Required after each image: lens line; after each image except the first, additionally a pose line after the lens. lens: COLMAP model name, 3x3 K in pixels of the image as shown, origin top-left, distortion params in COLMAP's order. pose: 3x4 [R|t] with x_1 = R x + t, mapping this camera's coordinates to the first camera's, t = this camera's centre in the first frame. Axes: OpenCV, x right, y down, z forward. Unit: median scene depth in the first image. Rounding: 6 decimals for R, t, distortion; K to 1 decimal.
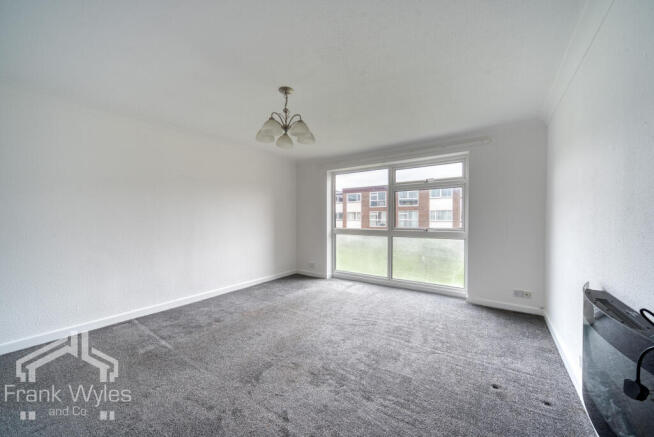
lens RADIAL K [[241.9, 0, 329.6], [0, 241.9, 215.8], [0, 0, 1]] dist [-0.010232, -0.000091]
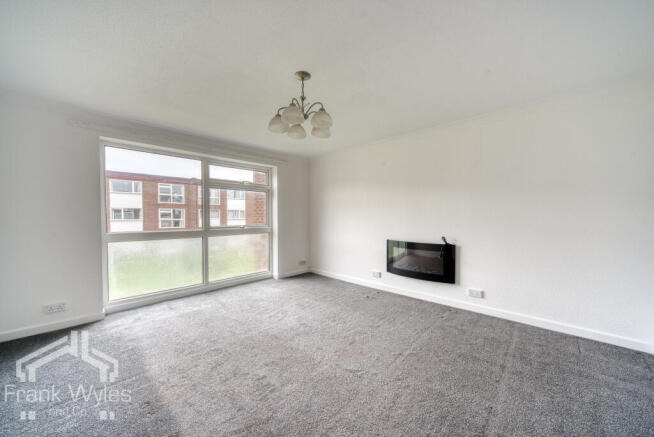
lens RADIAL K [[241.9, 0, 326.3], [0, 241.9, 220.5], [0, 0, 1]] dist [-0.010232, -0.000091]
pose [[0.158694, -0.016718, 0.987186, -0.510171], [-0.006221, 0.999820, 0.017932, 0.003966], [-0.987308, -0.008986, 0.158561, 0.370299]]
